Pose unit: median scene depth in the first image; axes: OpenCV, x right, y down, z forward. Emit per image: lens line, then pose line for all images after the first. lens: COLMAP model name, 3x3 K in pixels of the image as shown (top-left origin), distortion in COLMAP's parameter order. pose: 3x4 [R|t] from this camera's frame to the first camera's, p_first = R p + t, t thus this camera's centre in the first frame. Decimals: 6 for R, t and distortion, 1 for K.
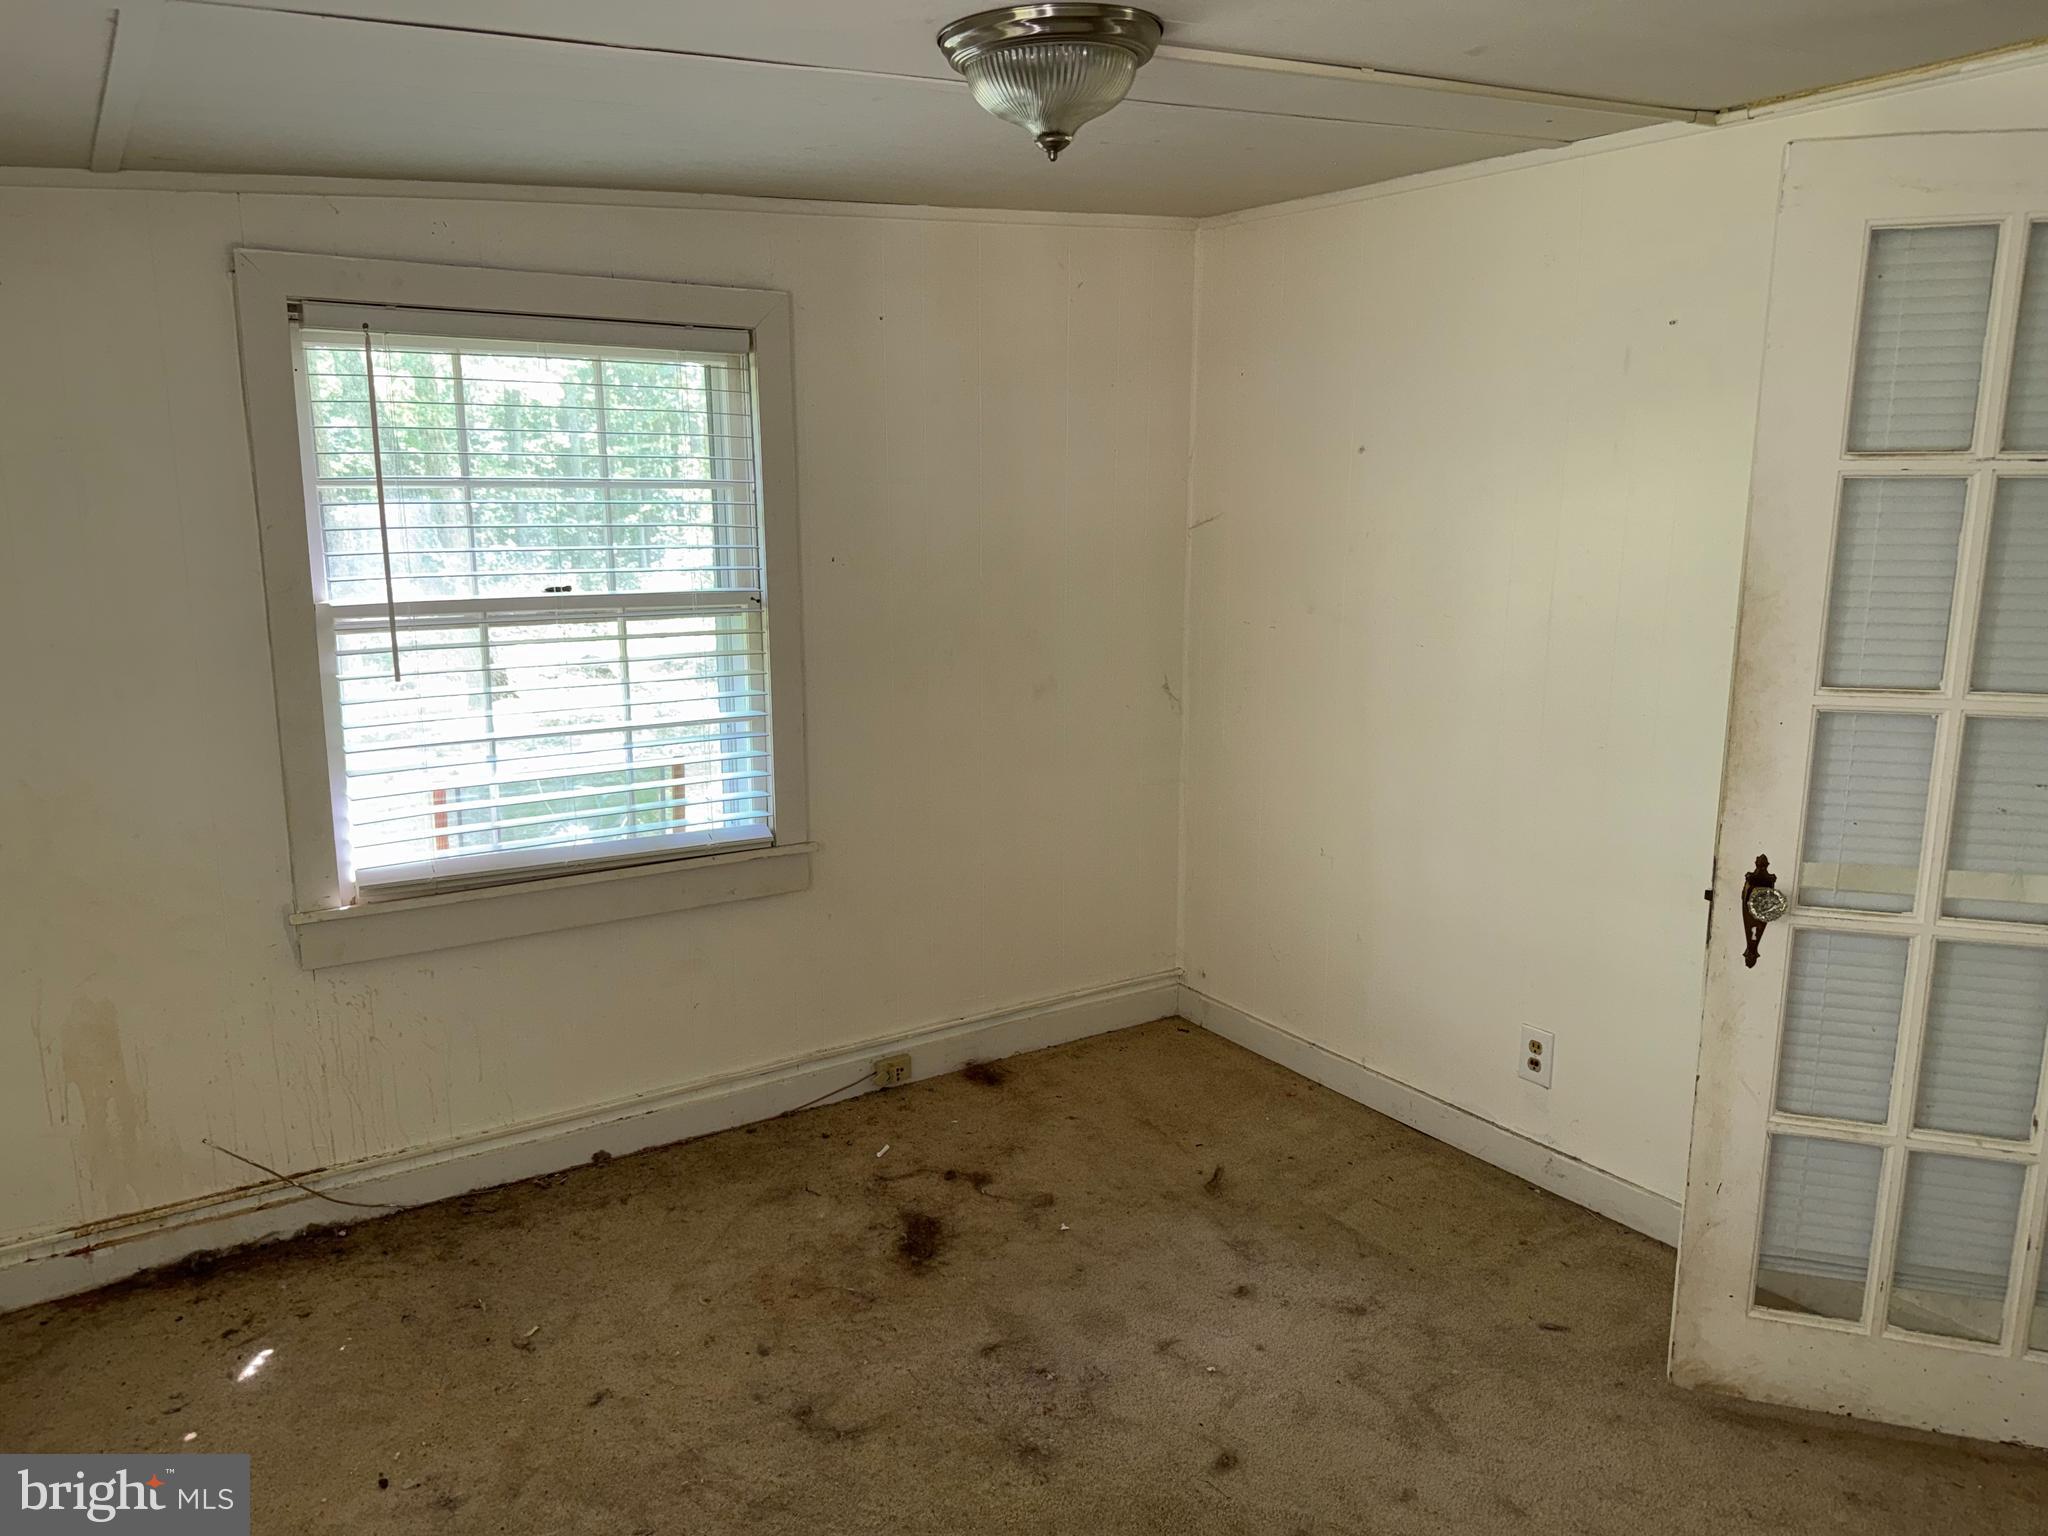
lens RADIAL K [[1439.0, 0, 1021.1], [0, 1439.0, 784.0], [0, 0, 1]] dist [0.028675, -0.056966]
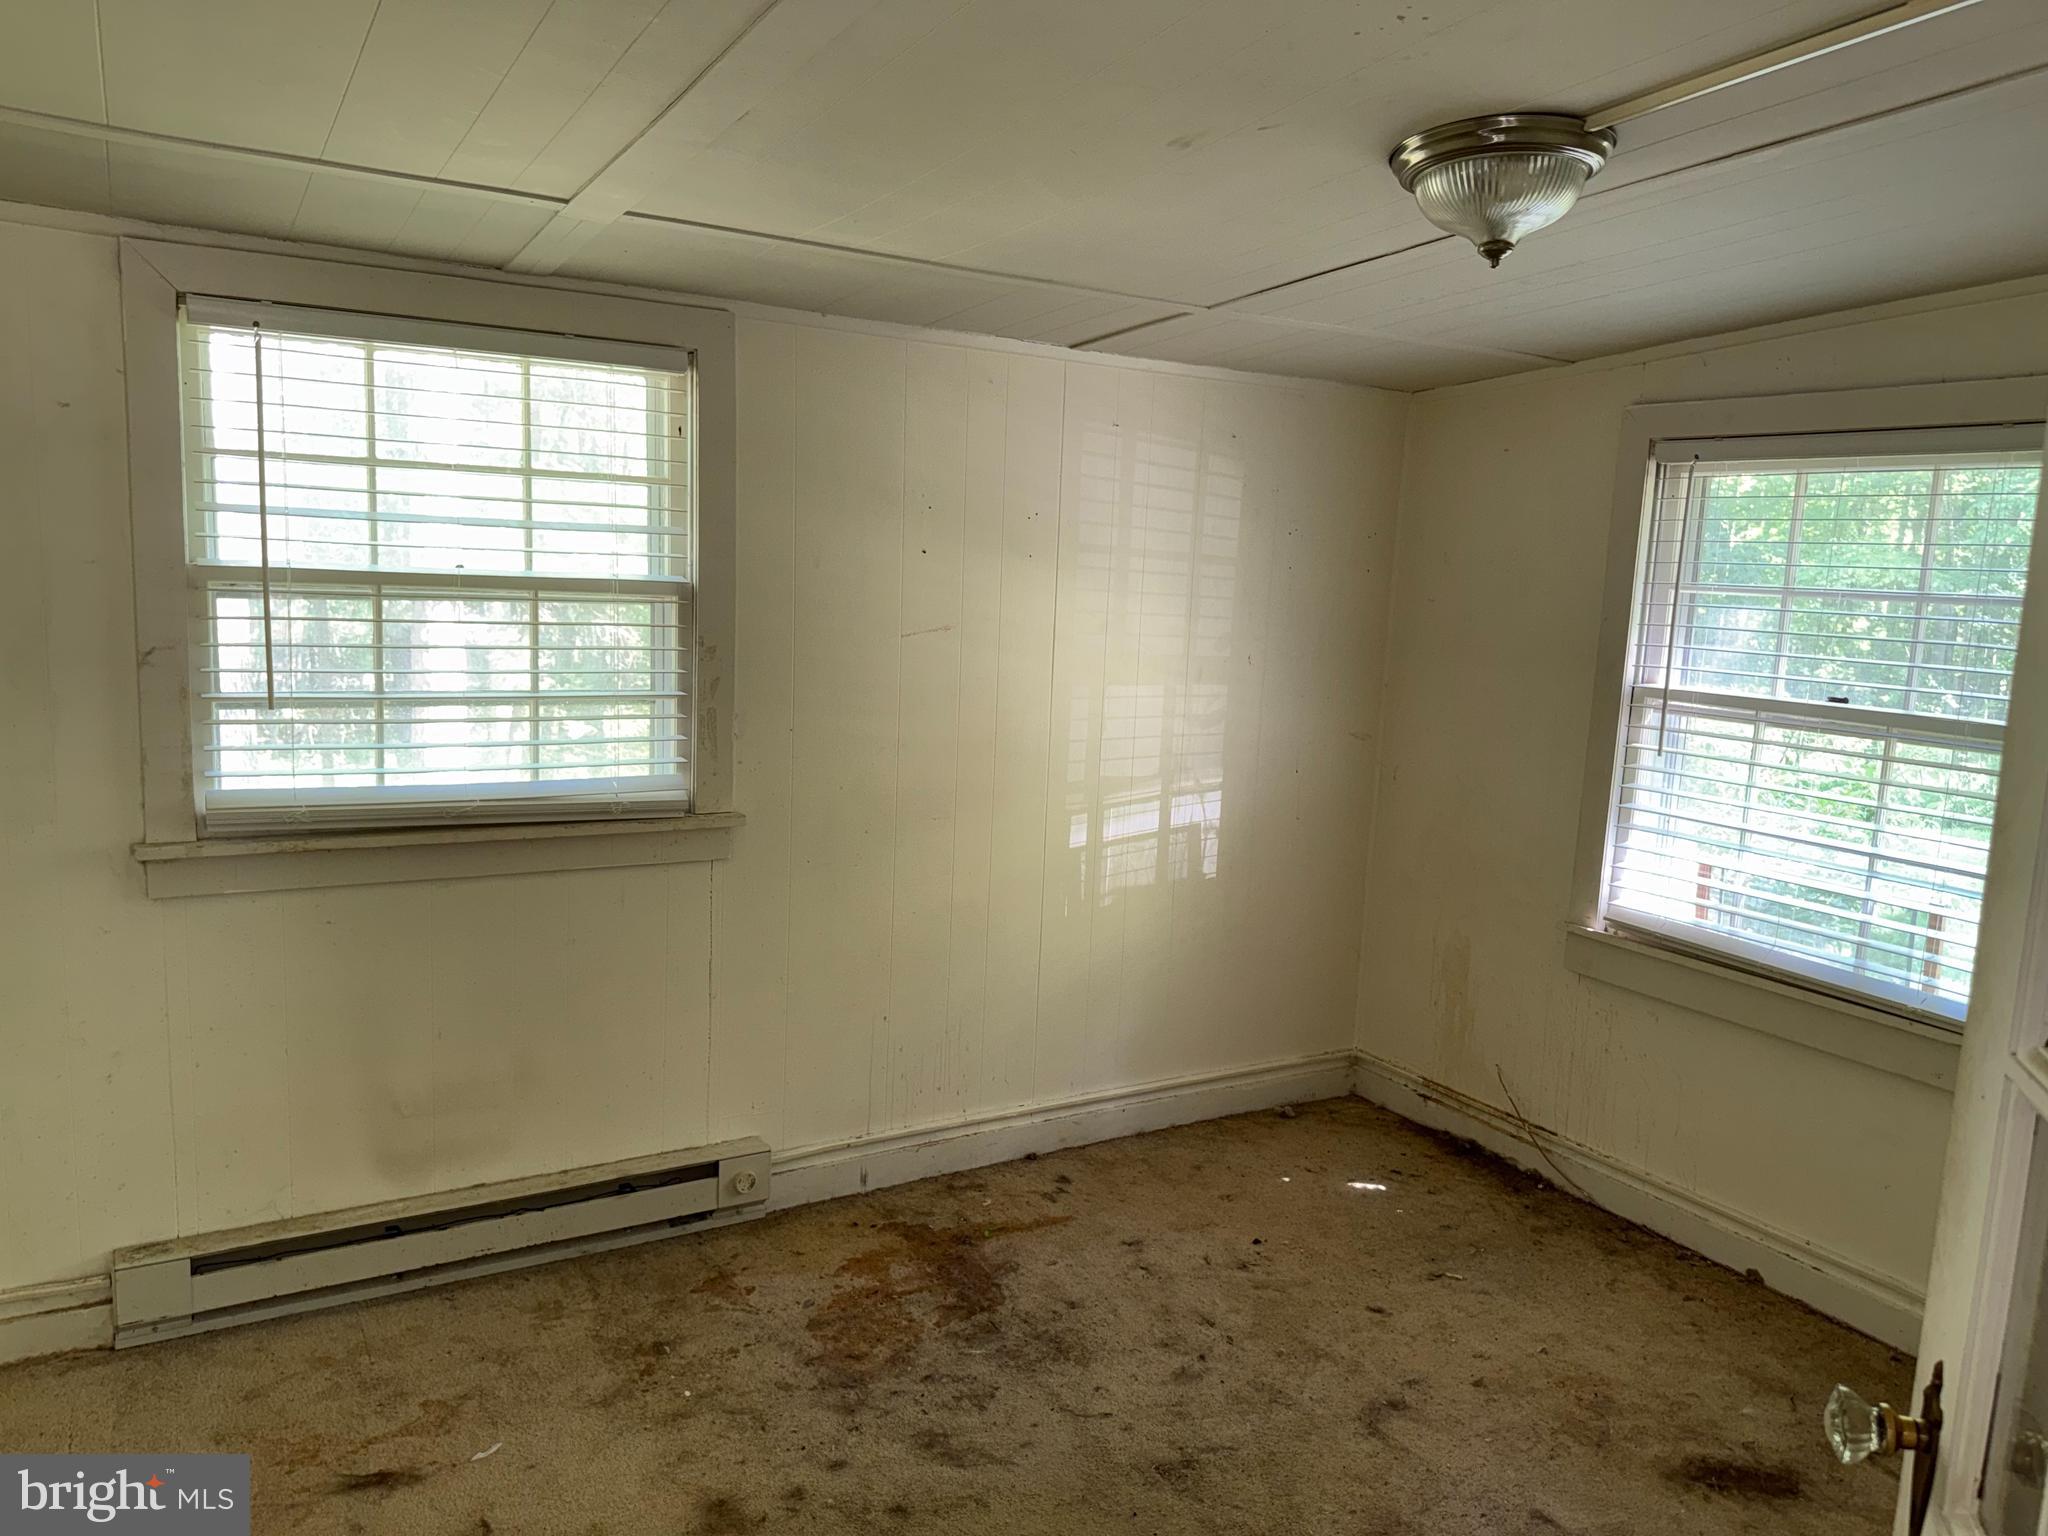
lens RADIAL K [[1439.0, 0, 1021.1], [0, 1439.0, 784.0], [0, 0, 1]] dist [0.028675, -0.056966]
pose [[-0.046697, 0.146368, -0.988127, 0.698984], [-0.245137, 0.957278, 0.153383, -0.095008], [0.968363, 0.249389, -0.008822, 0.482978]]
